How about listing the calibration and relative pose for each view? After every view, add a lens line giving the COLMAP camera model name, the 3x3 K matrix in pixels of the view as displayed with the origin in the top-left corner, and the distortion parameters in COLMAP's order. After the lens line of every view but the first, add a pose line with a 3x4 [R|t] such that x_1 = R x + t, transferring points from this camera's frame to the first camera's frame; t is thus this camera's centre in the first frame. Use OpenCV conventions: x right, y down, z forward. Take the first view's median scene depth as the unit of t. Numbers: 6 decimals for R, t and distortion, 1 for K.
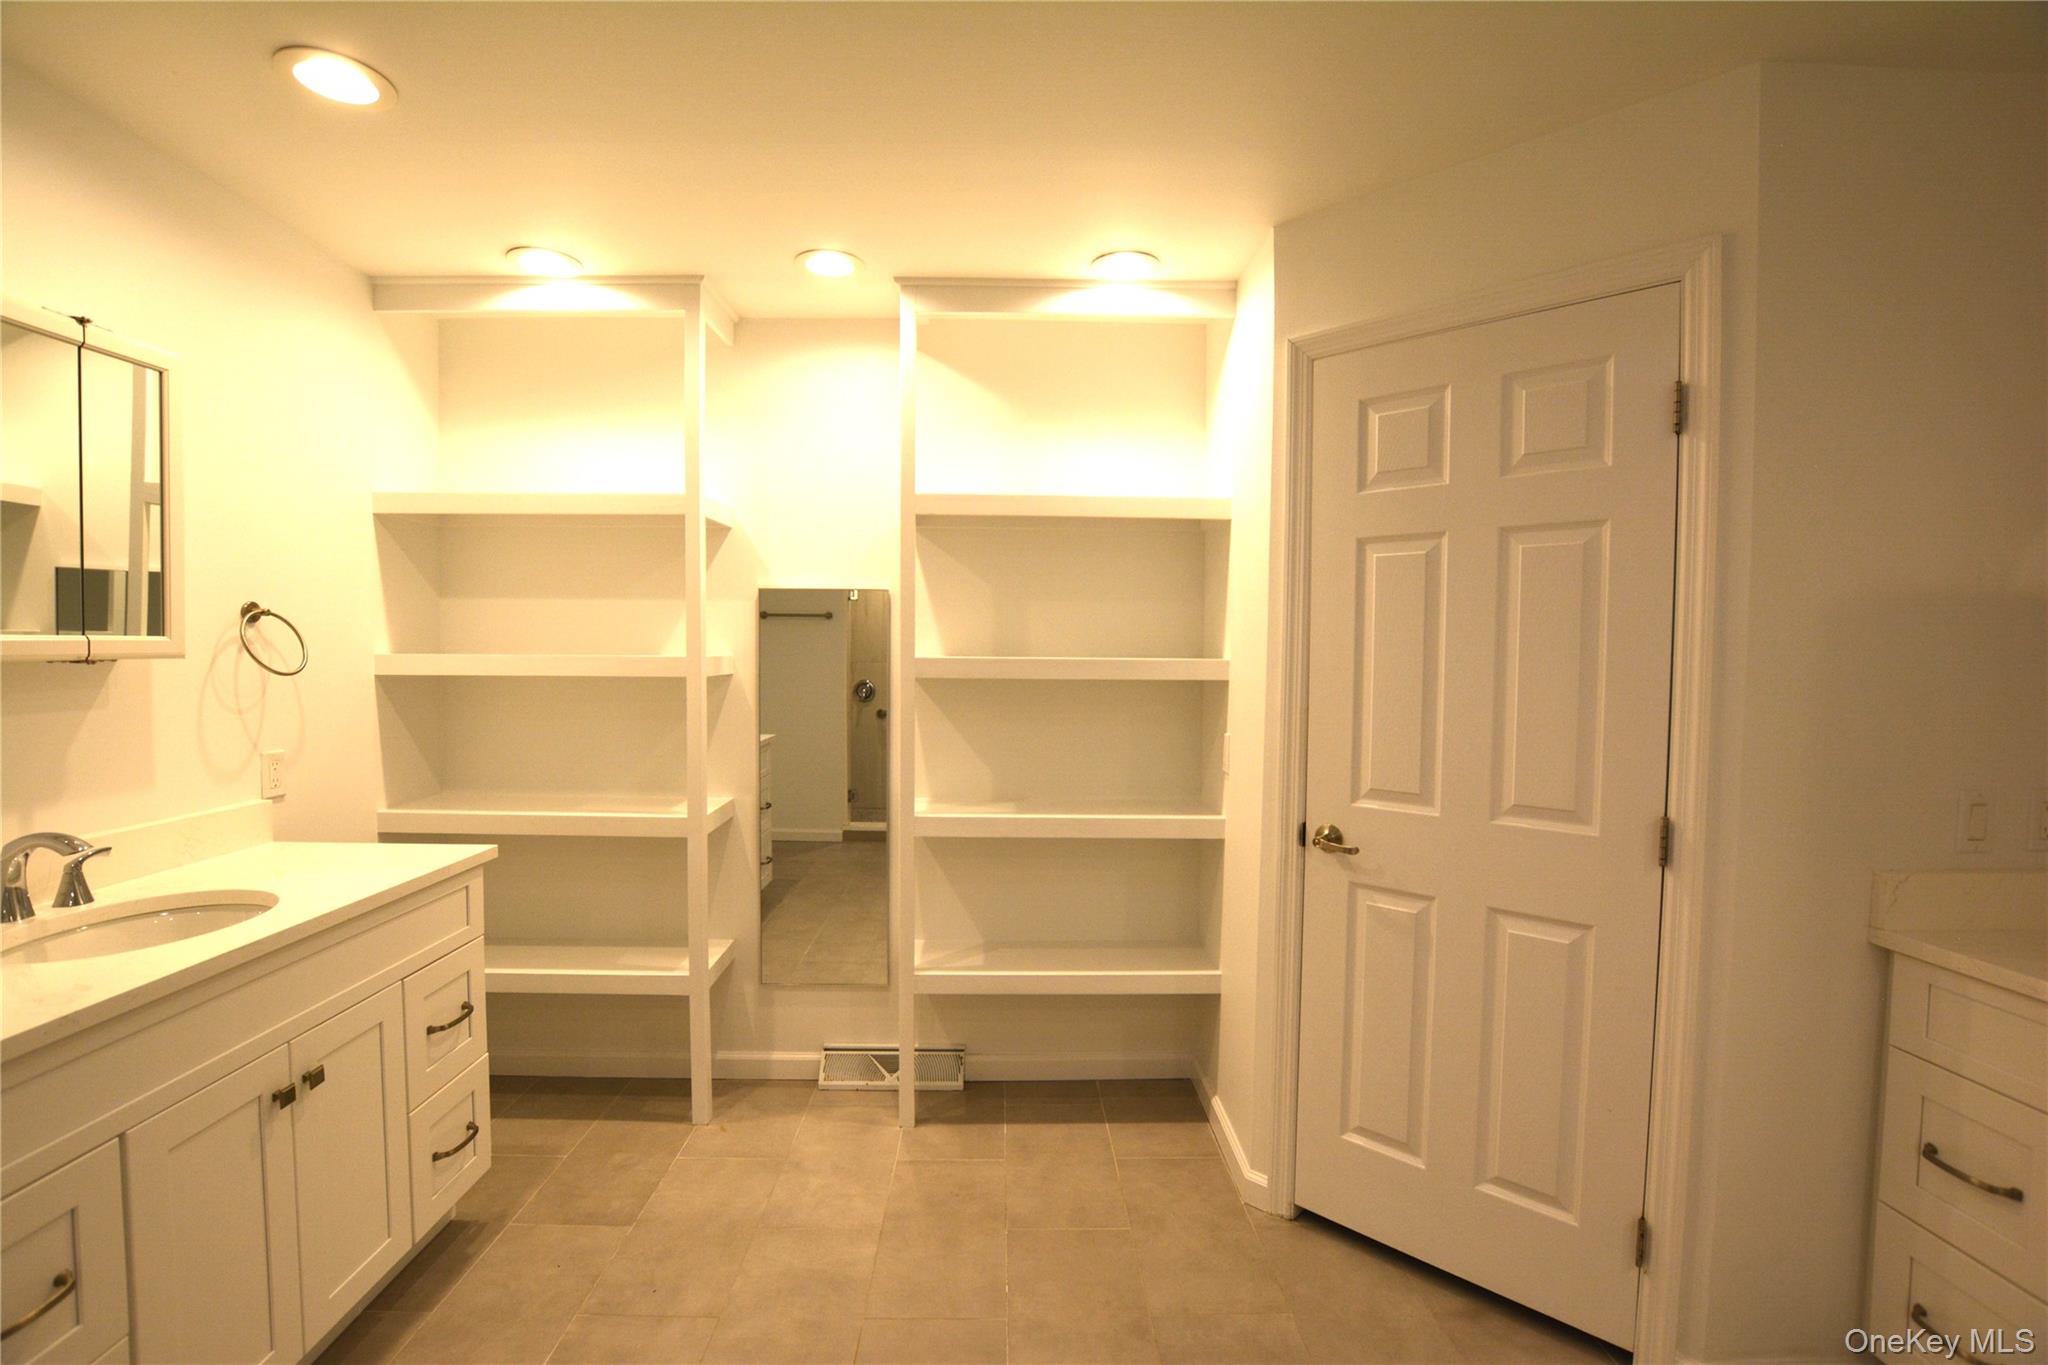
lens RADIAL K [[911.6, 0, 1015.2], [0, 911.6, 688.7], [0, 0, 1]] dist [-0.021470, 0.001005]
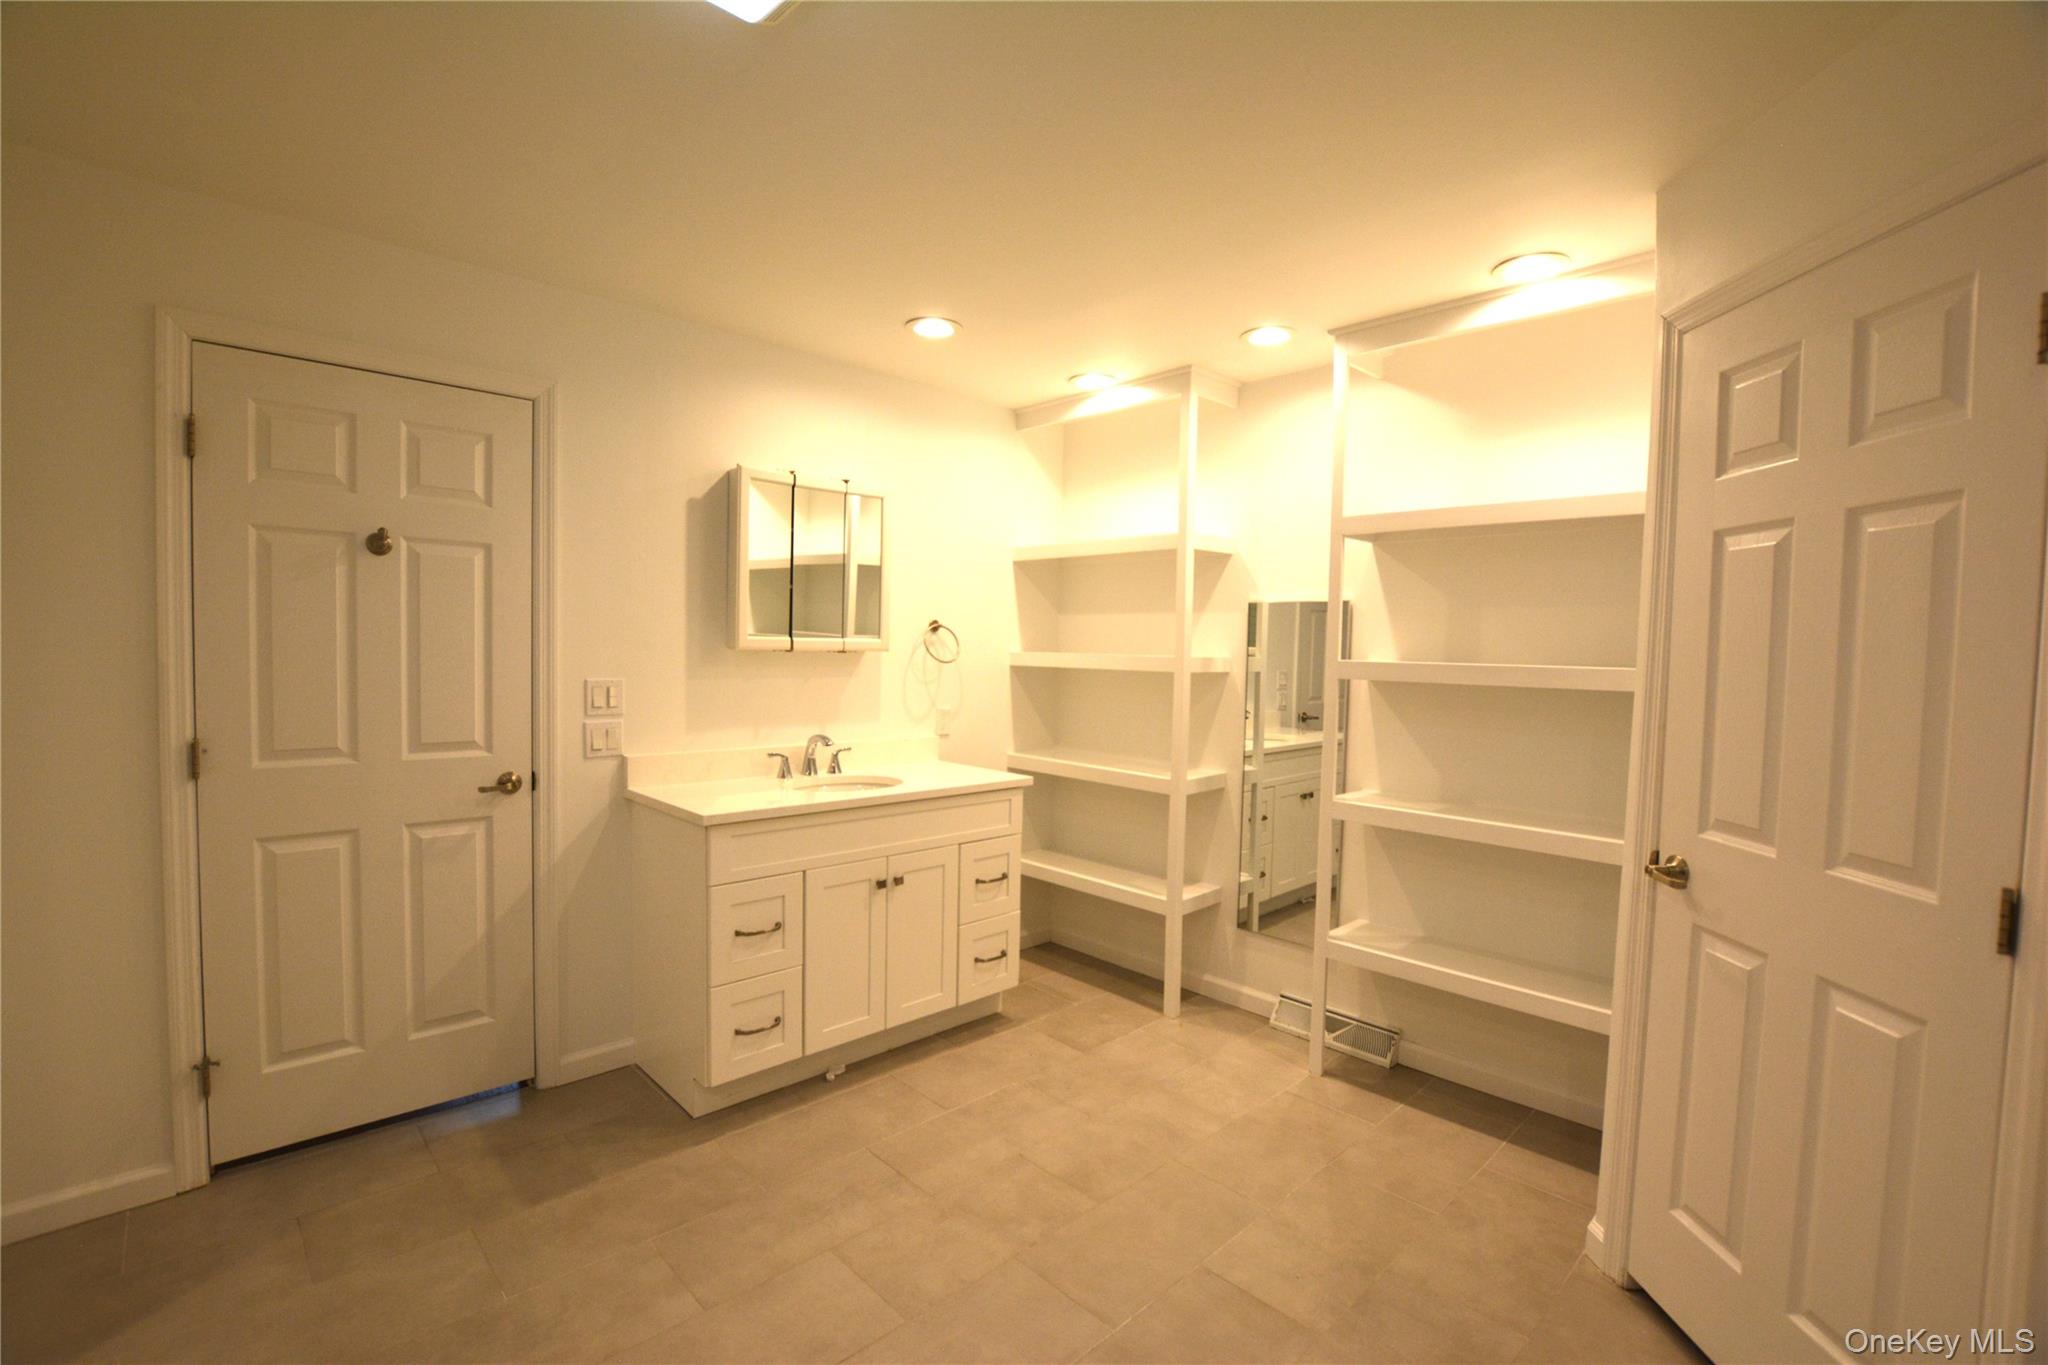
lens RADIAL K [[911.6, 0, 1012.7], [0, 911.6, 688.5], [0, 0, 1]] dist [-0.021470, 0.001005]
pose [[0.676756, 0.040669, -0.735084, 0.542233], [-0.047061, 0.998821, 0.011933, 0.006929], [0.734702, 0.026518, 0.677871, -0.074206]]
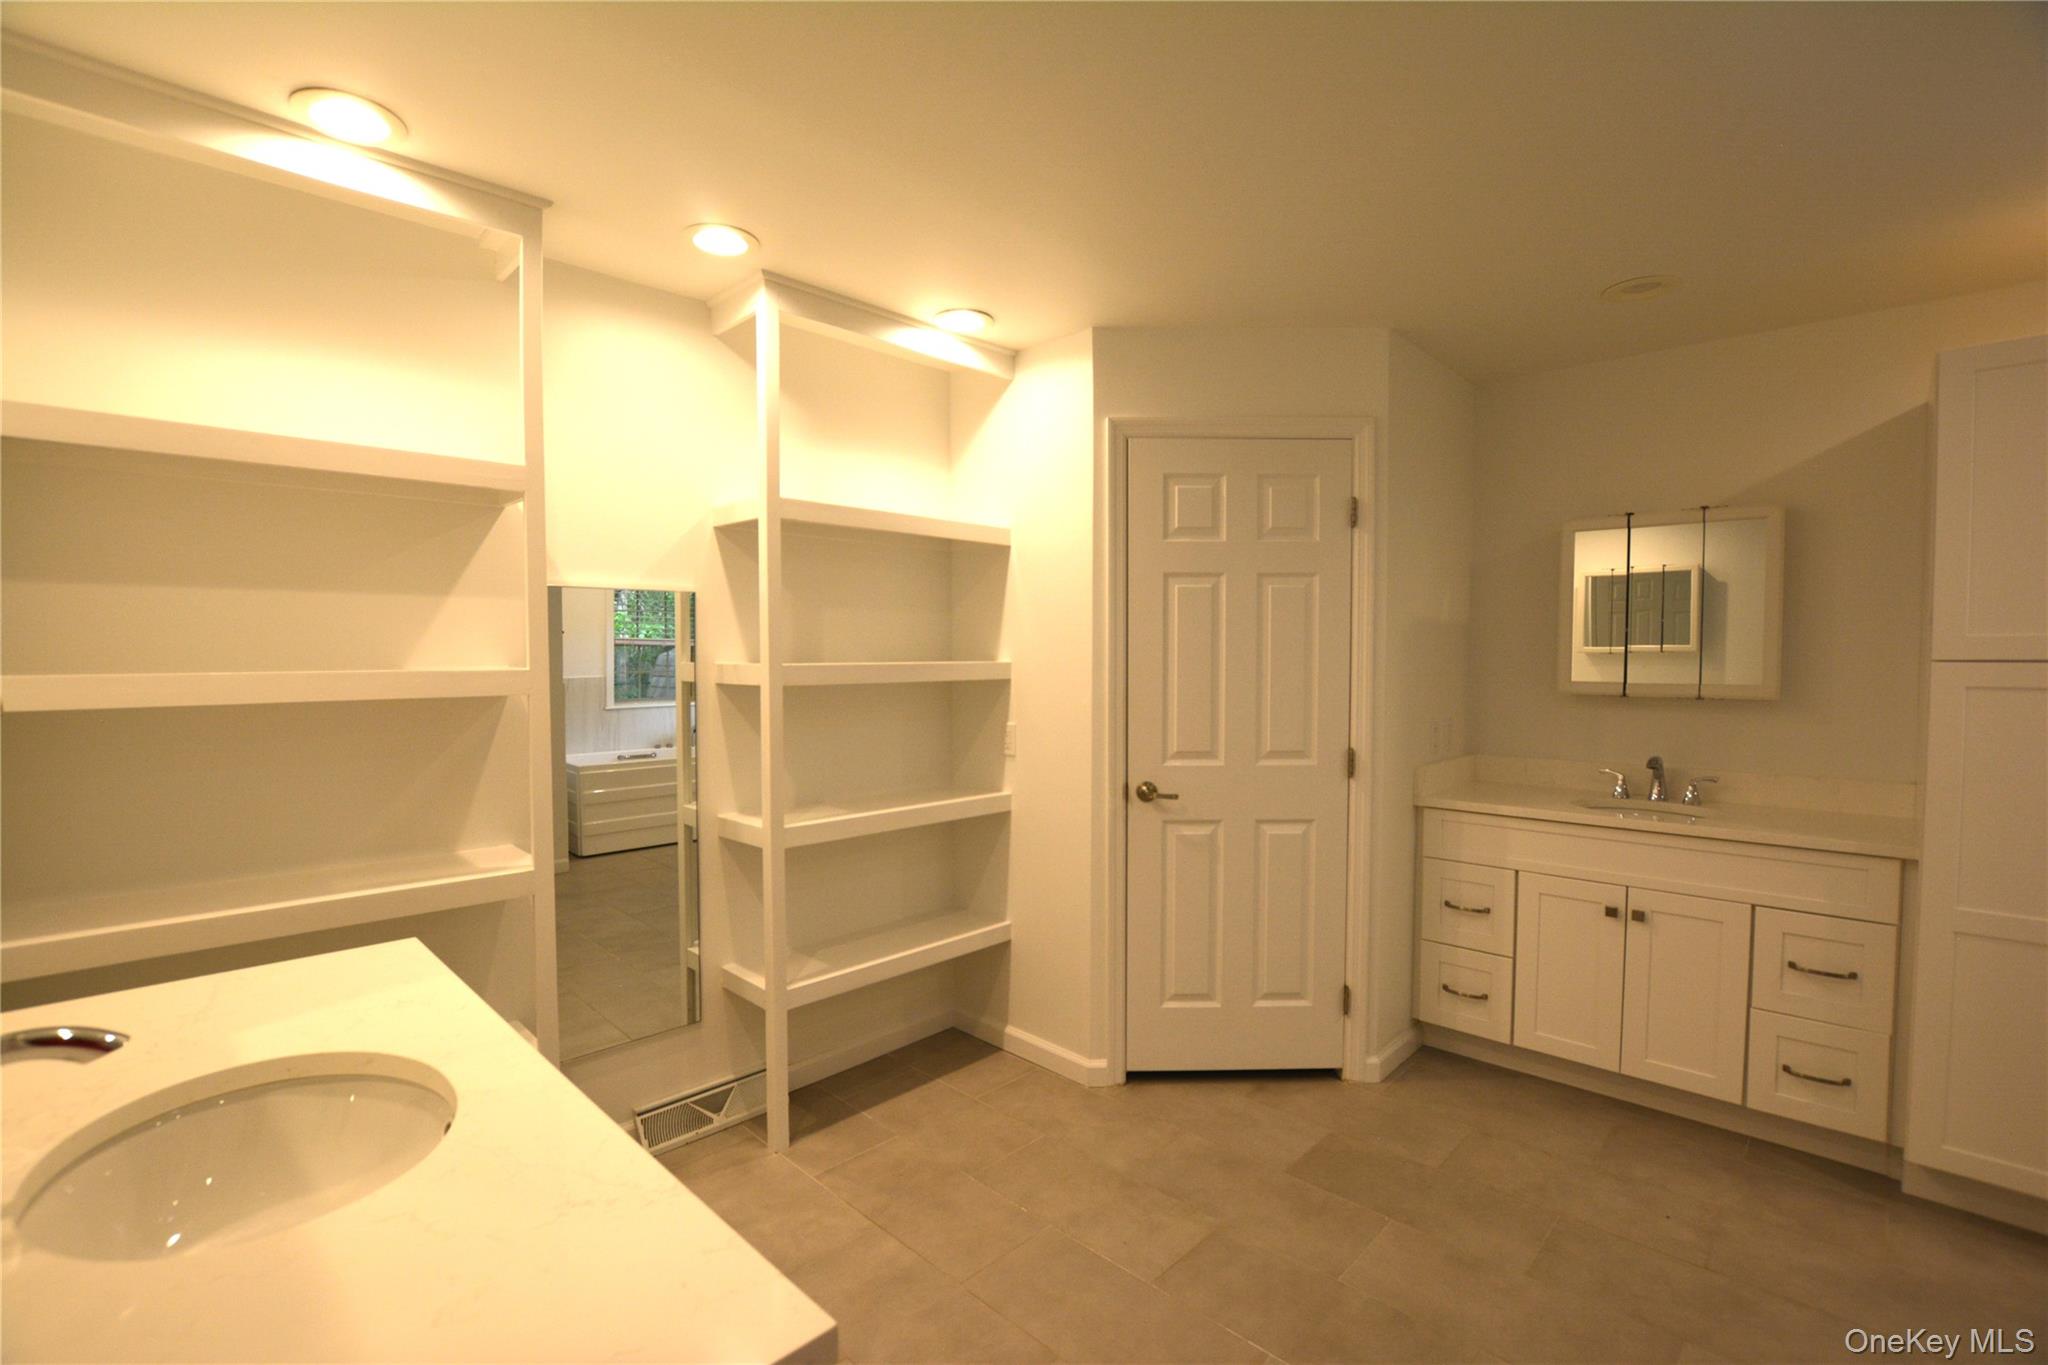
lens RADIAL K [[911.6, 0, 1017.8], [0, 911.6, 688.9], [0, 0, 1]] dist [-0.021470, 0.001005]
pose [[0.713763, -0.037640, 0.699375, -0.738514], [0.037475, 0.999177, 0.015530, -0.017304], [-0.699384, 0.015124, 0.714586, 0.156220]]
